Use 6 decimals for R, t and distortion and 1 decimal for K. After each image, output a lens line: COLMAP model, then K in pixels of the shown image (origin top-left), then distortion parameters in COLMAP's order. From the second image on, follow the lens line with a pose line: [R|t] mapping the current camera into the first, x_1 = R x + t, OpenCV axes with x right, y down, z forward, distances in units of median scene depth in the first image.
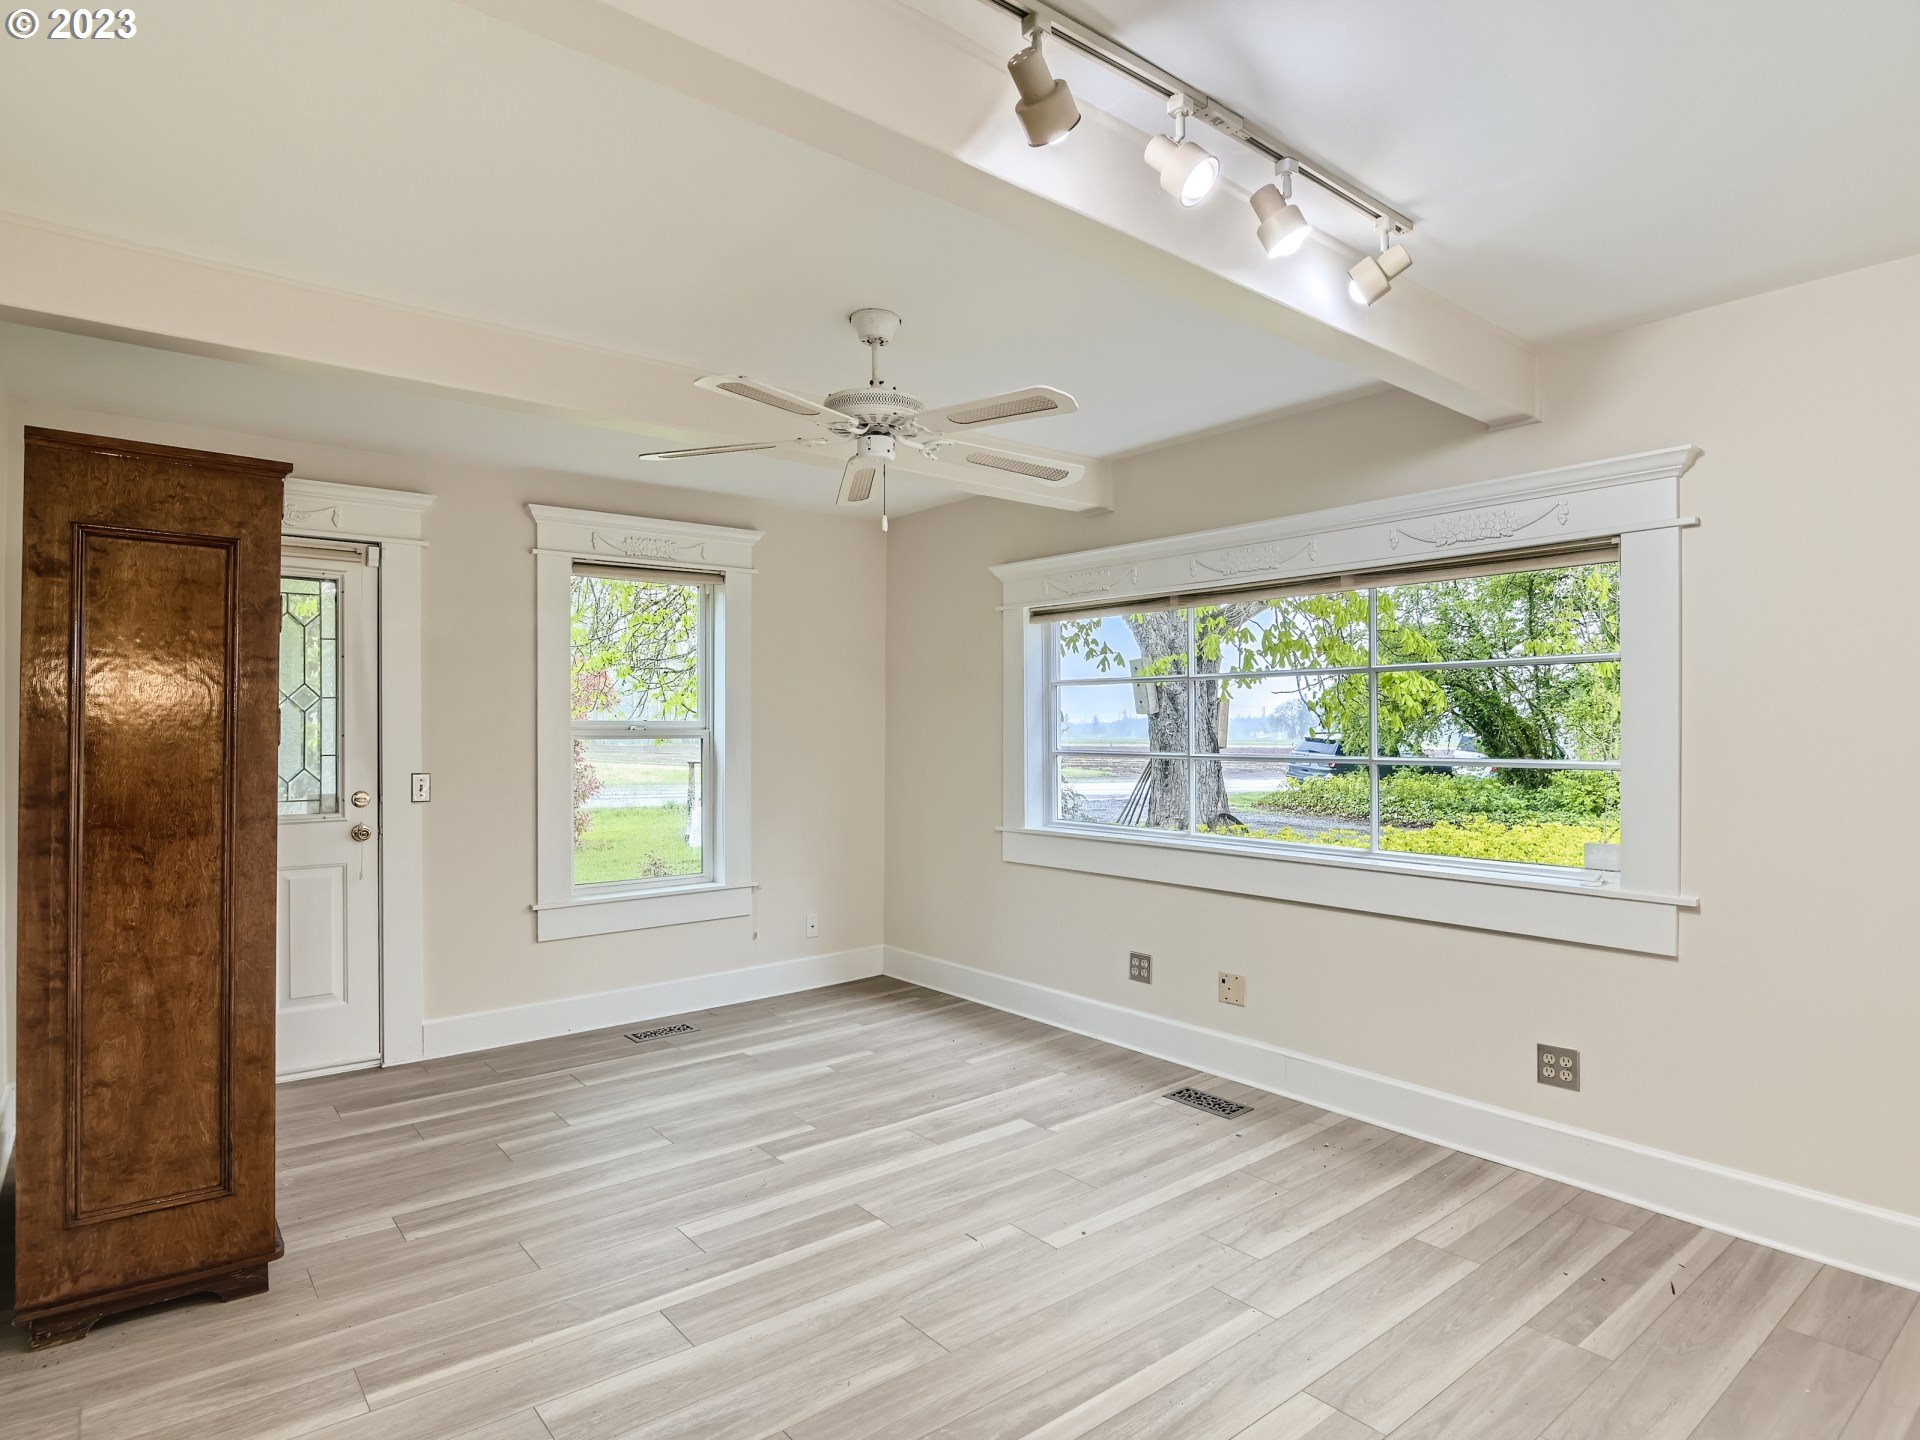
lens RADIAL K [[1076.0, 0, 961.4], [0, 1076.0, 722.7], [0, 0, 1]] dist [-0.020479, 0.002236]
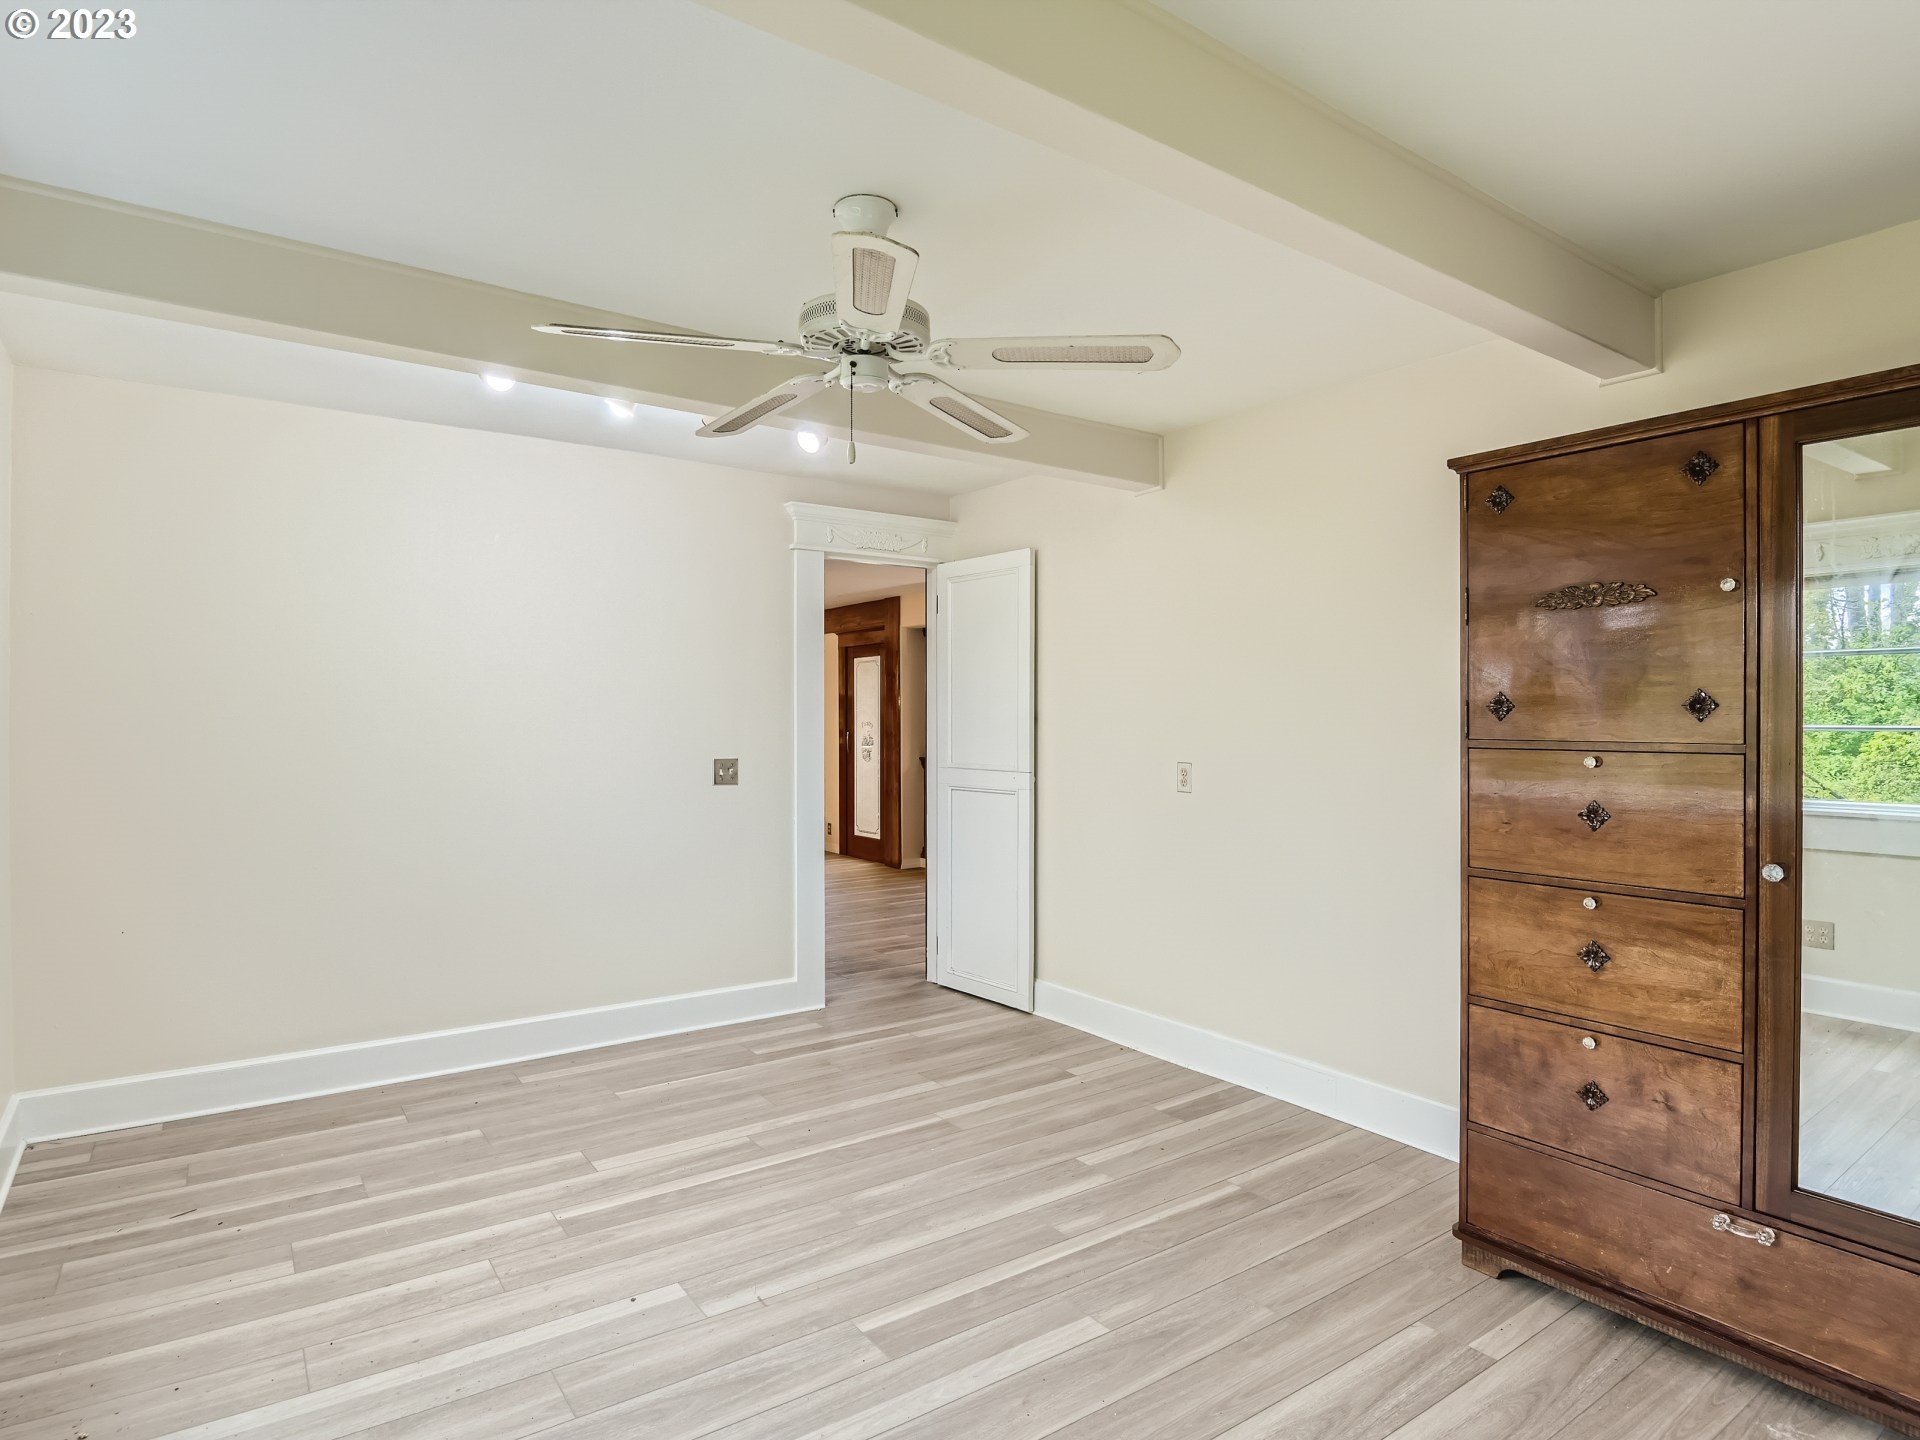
lens RADIAL K [[1076.0, 0, 958.7], [0, 1076.0, 721.1], [0, 0, 1]] dist [-0.020479, 0.002236]
pose [[-0.998059, 0.001006, 0.062266, -0.218805], [0.000576, 0.999976, -0.006929, 0.012454], [-0.062271, -0.006880, -0.998036, 1.982391]]
